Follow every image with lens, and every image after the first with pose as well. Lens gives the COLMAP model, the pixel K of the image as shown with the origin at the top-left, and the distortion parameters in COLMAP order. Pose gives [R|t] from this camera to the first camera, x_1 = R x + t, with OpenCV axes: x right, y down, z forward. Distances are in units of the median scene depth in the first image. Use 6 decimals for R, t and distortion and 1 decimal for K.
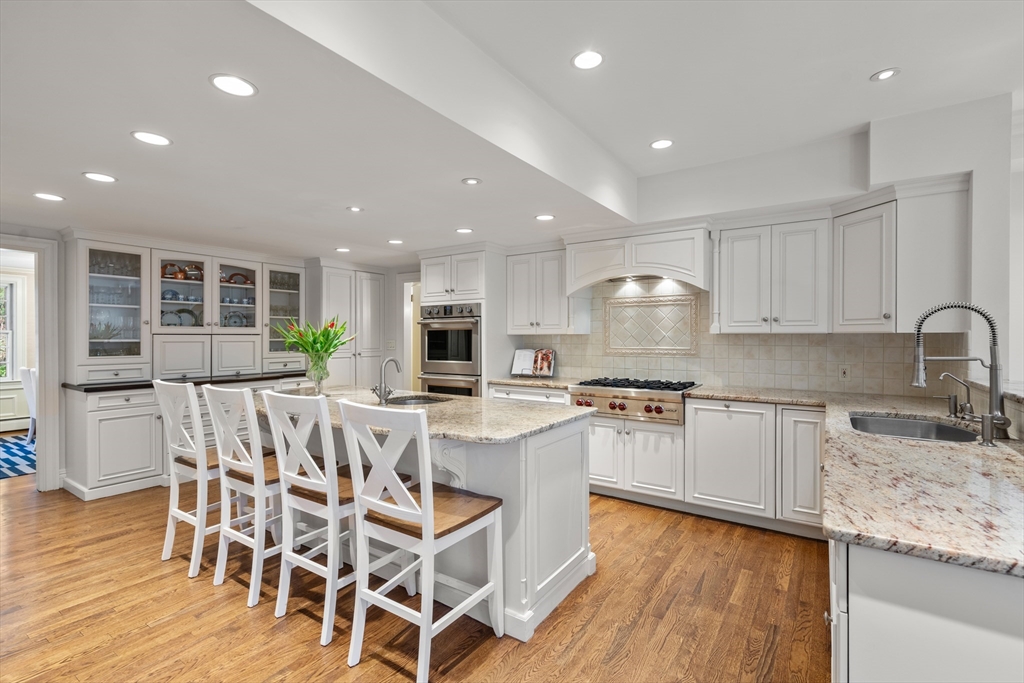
lens RADIAL K [[469.8, 0, 512.8], [0, 469.8, 339.9], [0, 0, 1]] dist [0.004189, 0.000764]
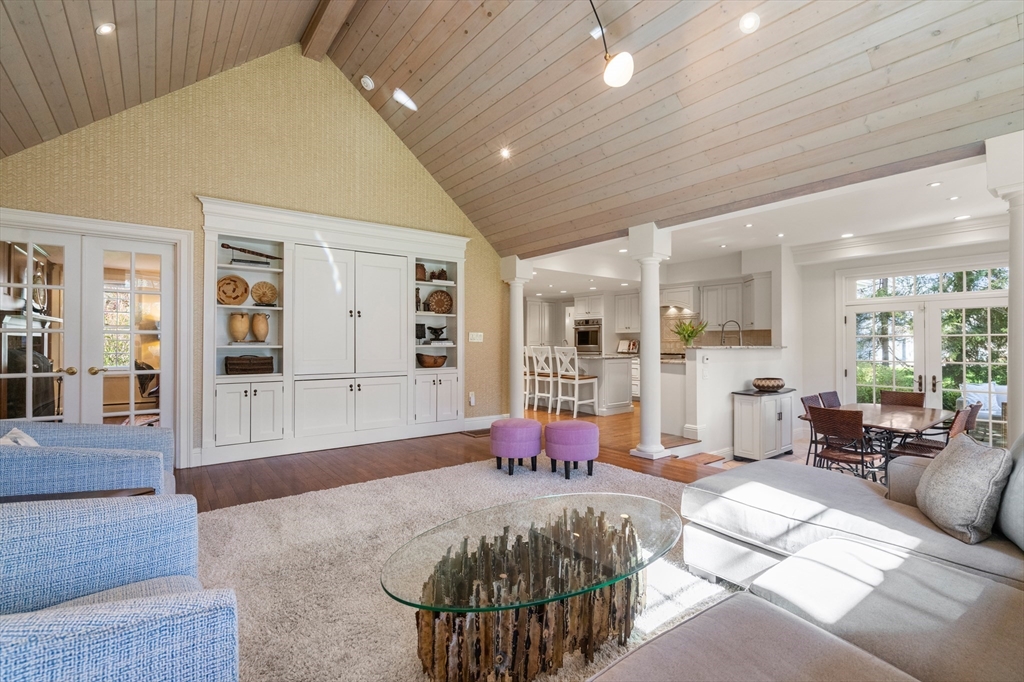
lens RADIAL K [[469.8, 0, 511.7], [0, 469.8, 342.1], [0, 0, 1]] dist [0.004189, 0.000764]
pose [[0.948077, 0.001415, -0.318039, 0.226730], [-0.004311, 0.999955, -0.008400, 0.051687], [0.318012, 0.009335, 0.948041, -1.189808]]
